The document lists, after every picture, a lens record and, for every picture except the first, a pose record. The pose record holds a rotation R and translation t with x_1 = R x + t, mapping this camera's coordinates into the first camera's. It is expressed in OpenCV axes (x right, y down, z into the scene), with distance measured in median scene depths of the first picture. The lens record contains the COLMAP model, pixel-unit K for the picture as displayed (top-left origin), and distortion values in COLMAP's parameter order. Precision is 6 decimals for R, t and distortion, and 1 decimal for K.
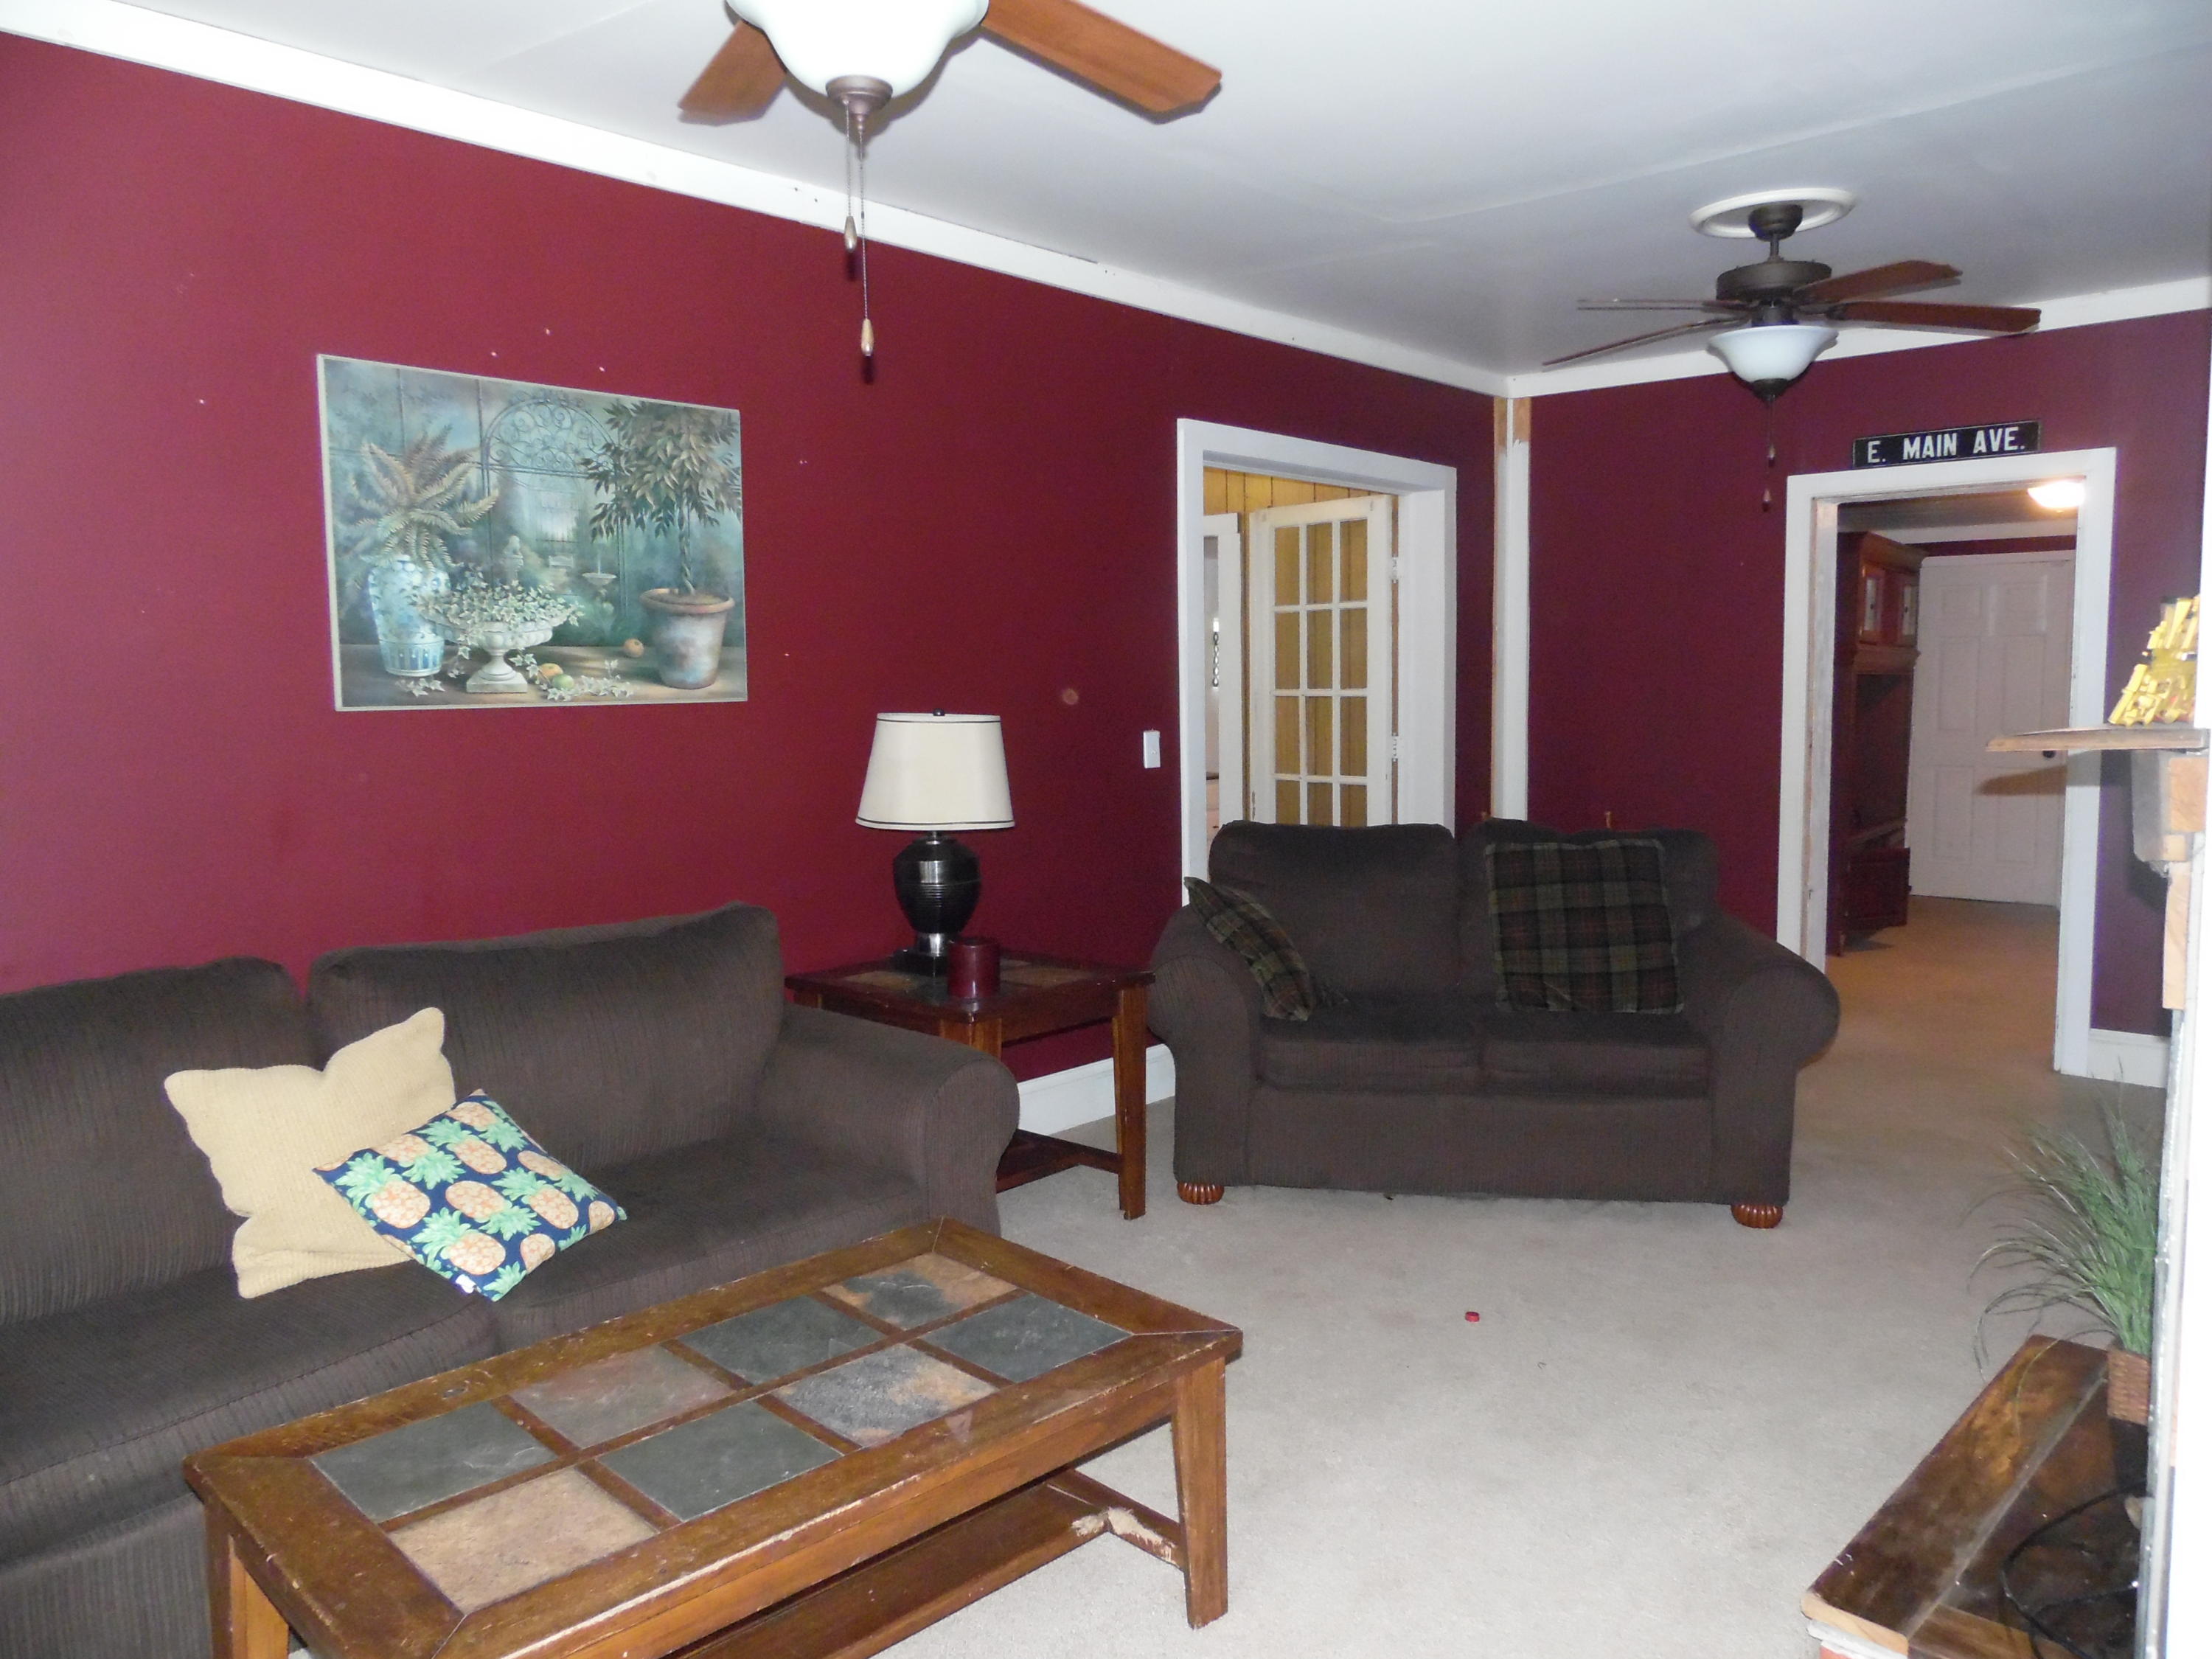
lens RADIAL K [[1645.7, 0, 1110.6], [0, 1645.7, 825.6], [0, 0, 1]] dist [-0.041198, 0.097008]
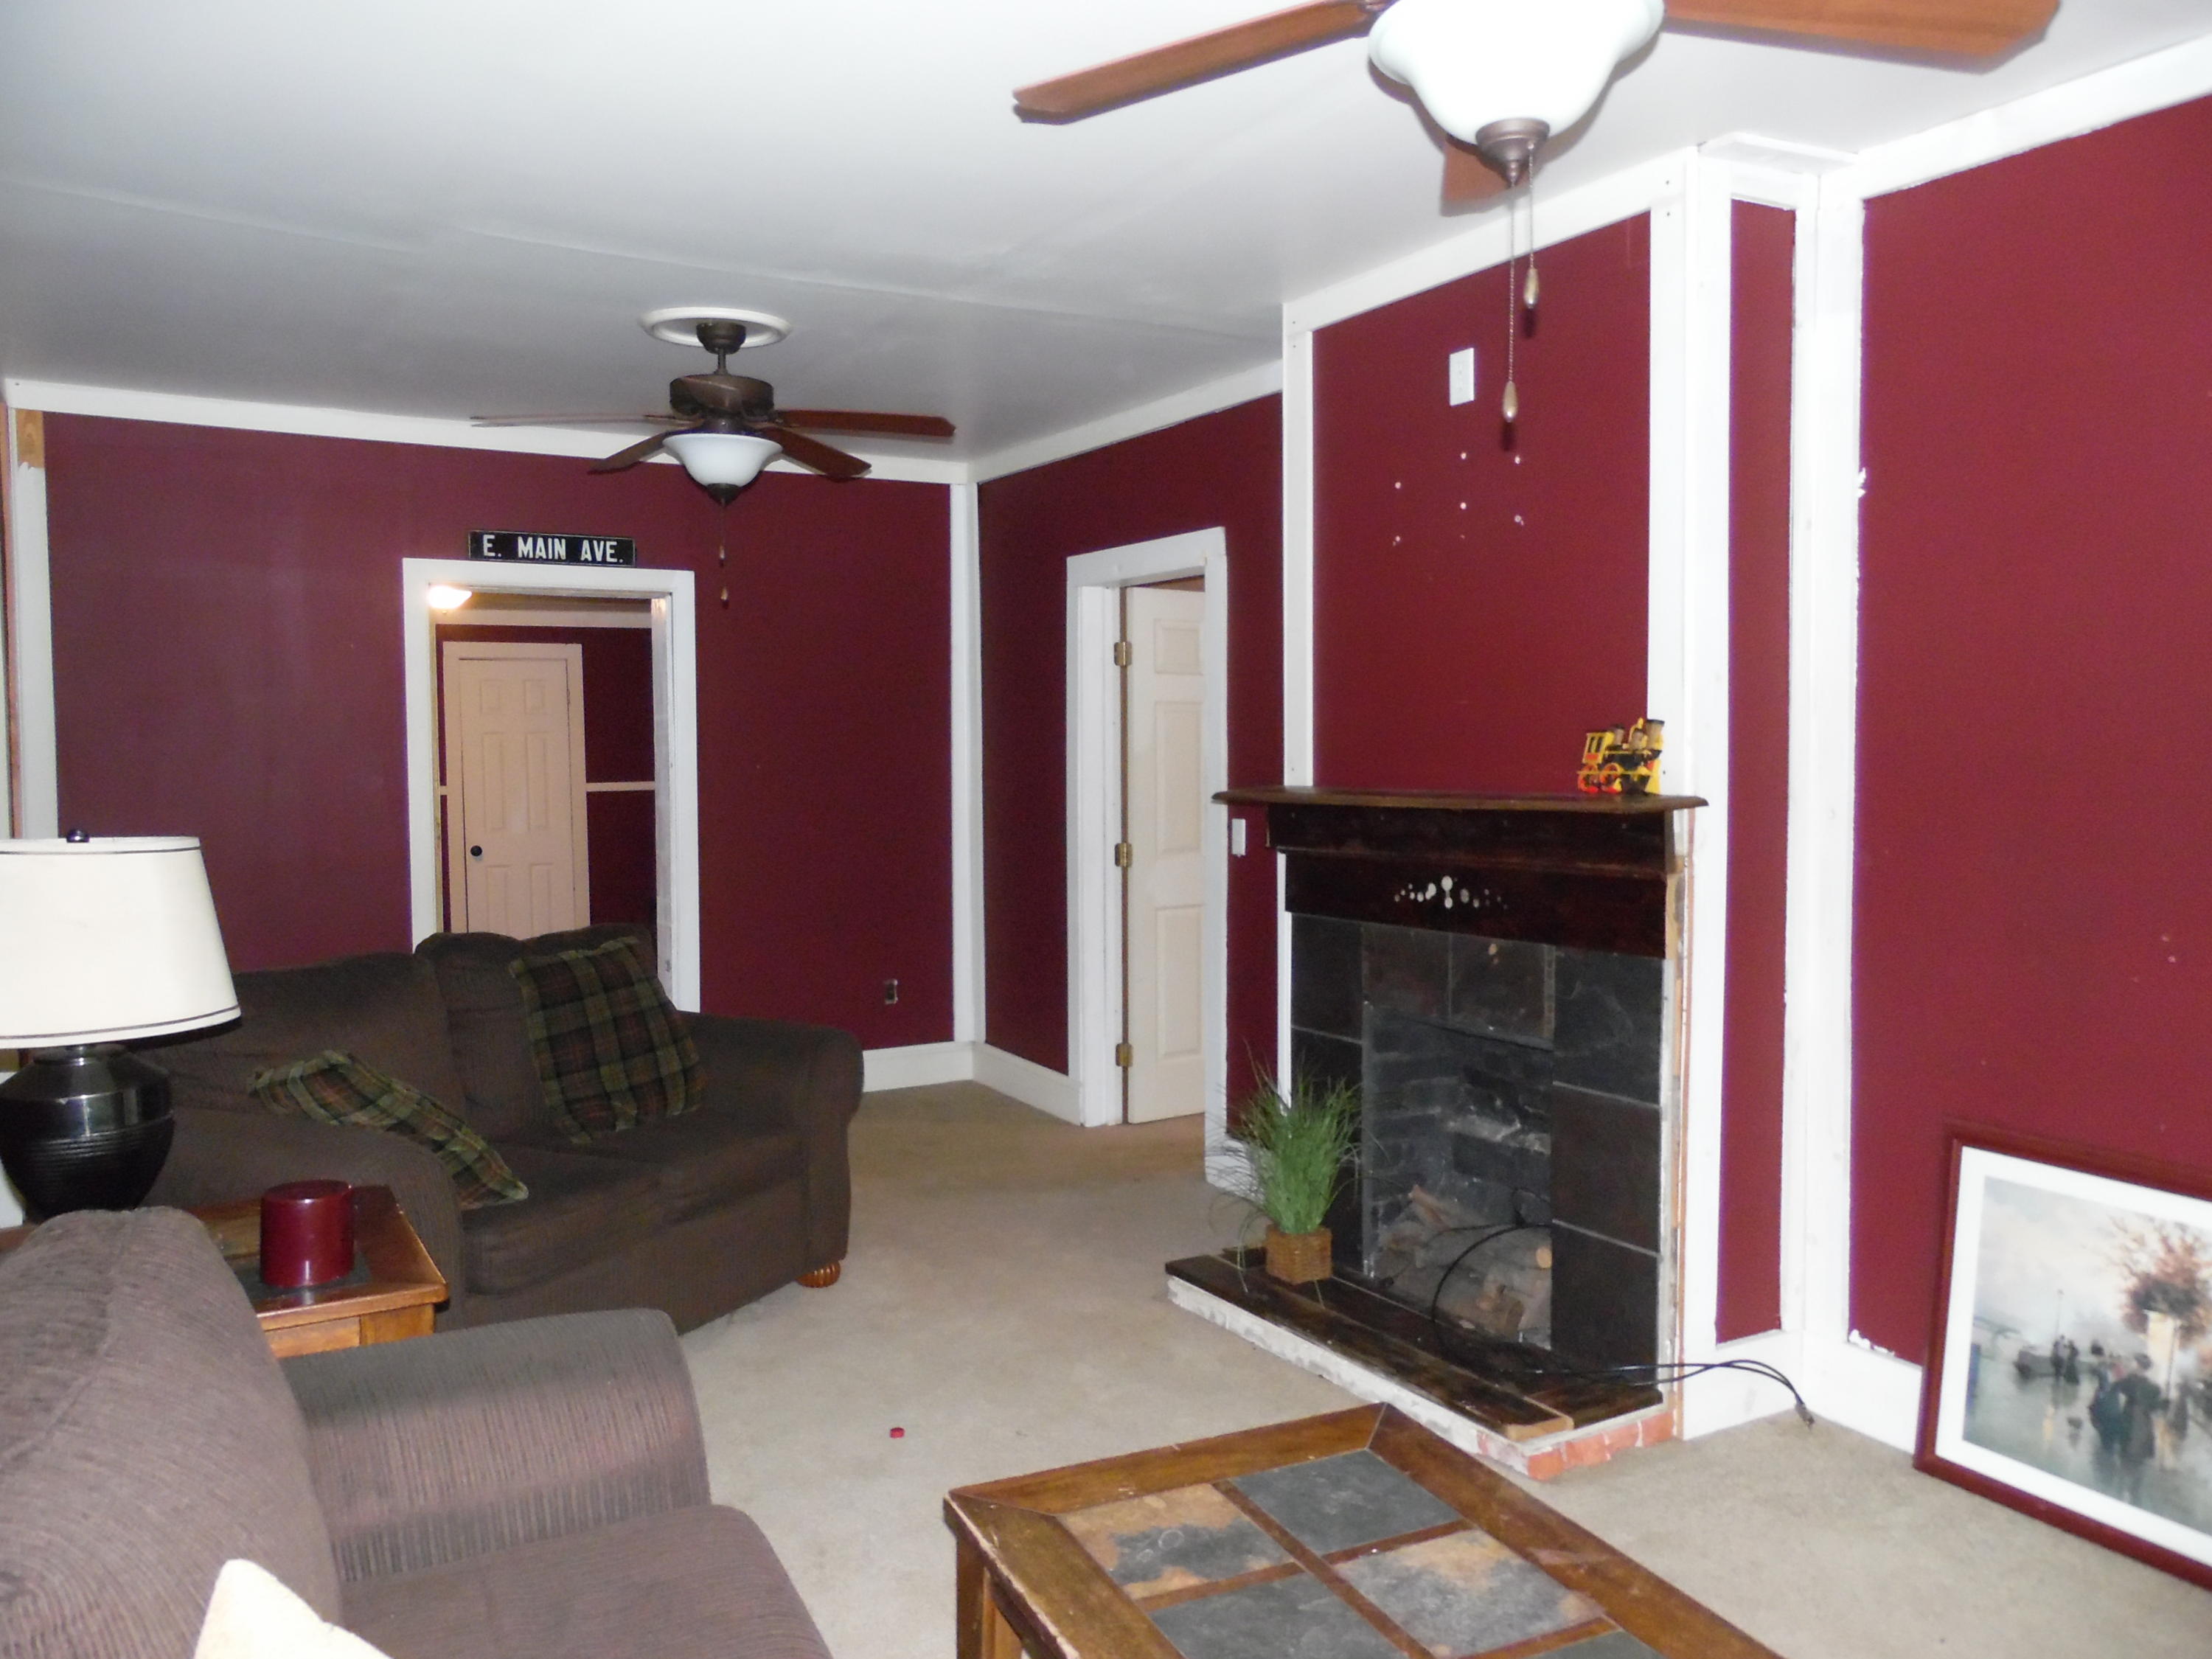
lens RADIAL K [[1645.7, 0, 1110.6], [0, 1645.7, 825.6], [0, 0, 1]] dist [-0.041198, 0.097008]
pose [[0.320087, -0.039843, 0.946550, -0.397471], [0.089747, 0.995897, 0.011572, -0.034220], [-0.943128, 0.081246, 0.322349, 0.340764]]
